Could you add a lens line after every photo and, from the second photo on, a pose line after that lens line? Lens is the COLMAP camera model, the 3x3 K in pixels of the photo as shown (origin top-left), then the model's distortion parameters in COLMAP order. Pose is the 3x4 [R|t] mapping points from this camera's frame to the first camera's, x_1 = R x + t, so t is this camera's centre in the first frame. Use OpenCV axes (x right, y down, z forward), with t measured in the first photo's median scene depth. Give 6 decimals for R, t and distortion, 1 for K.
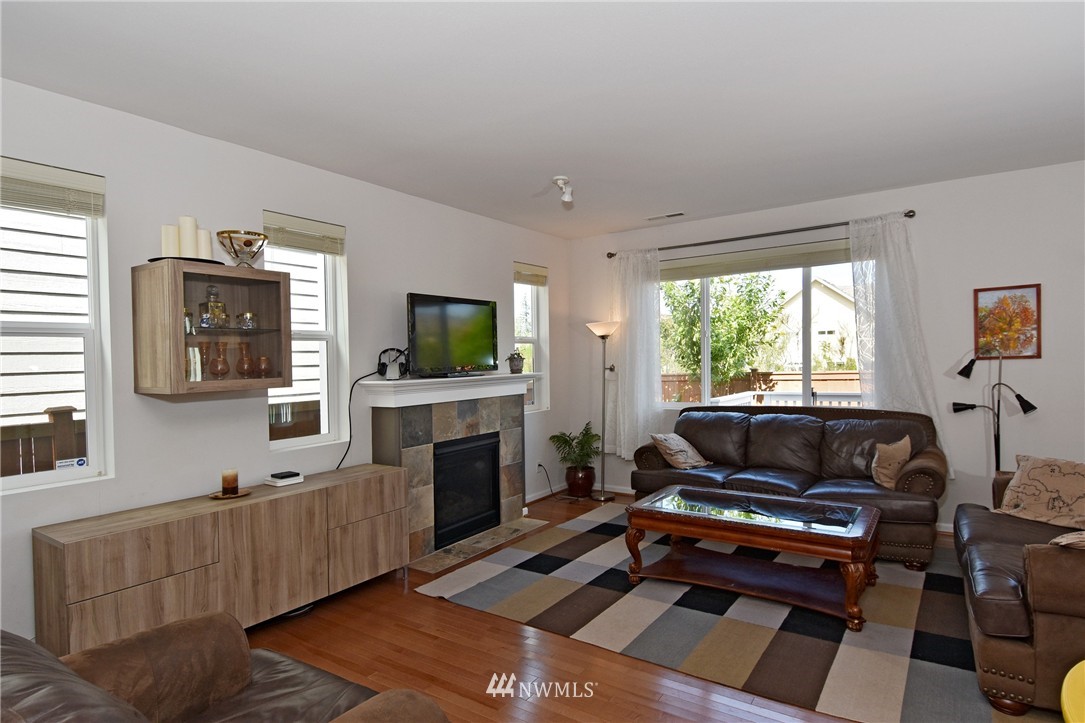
lens RADIAL K [[552.8, 0, 542.5], [0, 552.8, 361.5], [0, 0, 1]] dist [-0.001749, -0.000890]
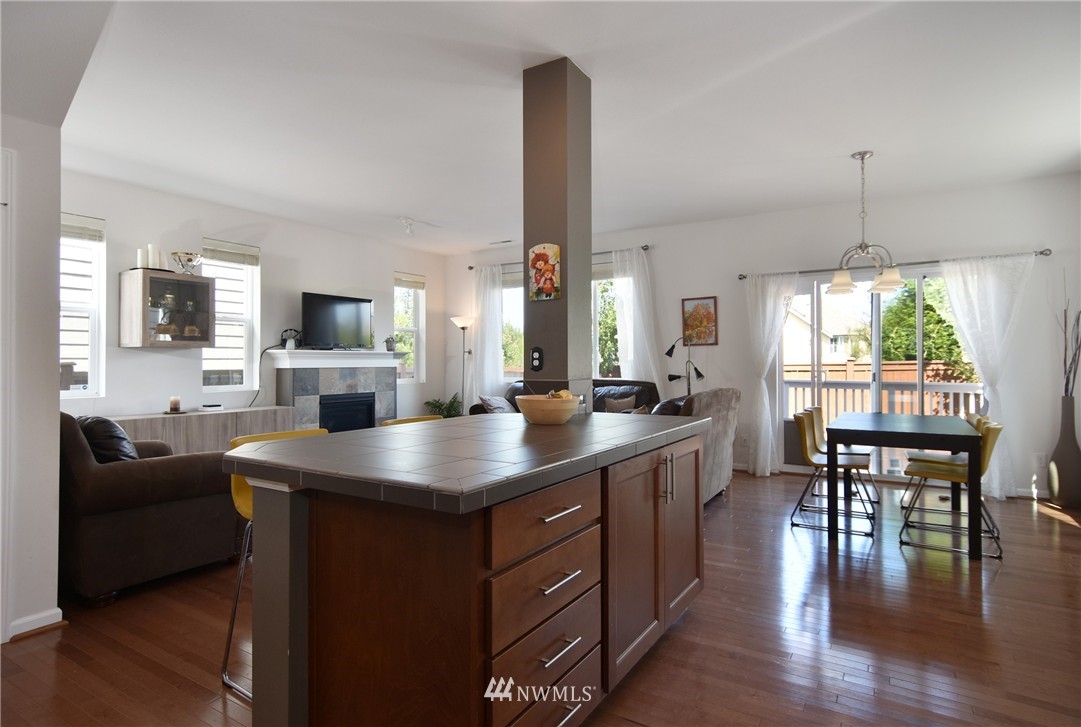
lens RADIAL K [[581.7, 0, 540.5], [0, 581.7, 363.5], [0, 0, 1]] dist [-0.002013, -0.000245]
pose [[0.999579, 0.022895, 0.017838, 0.371162], [-0.022749, 0.999706, -0.008374, 0.066481], [-0.018025, 0.007964, 0.999806, -0.568673]]
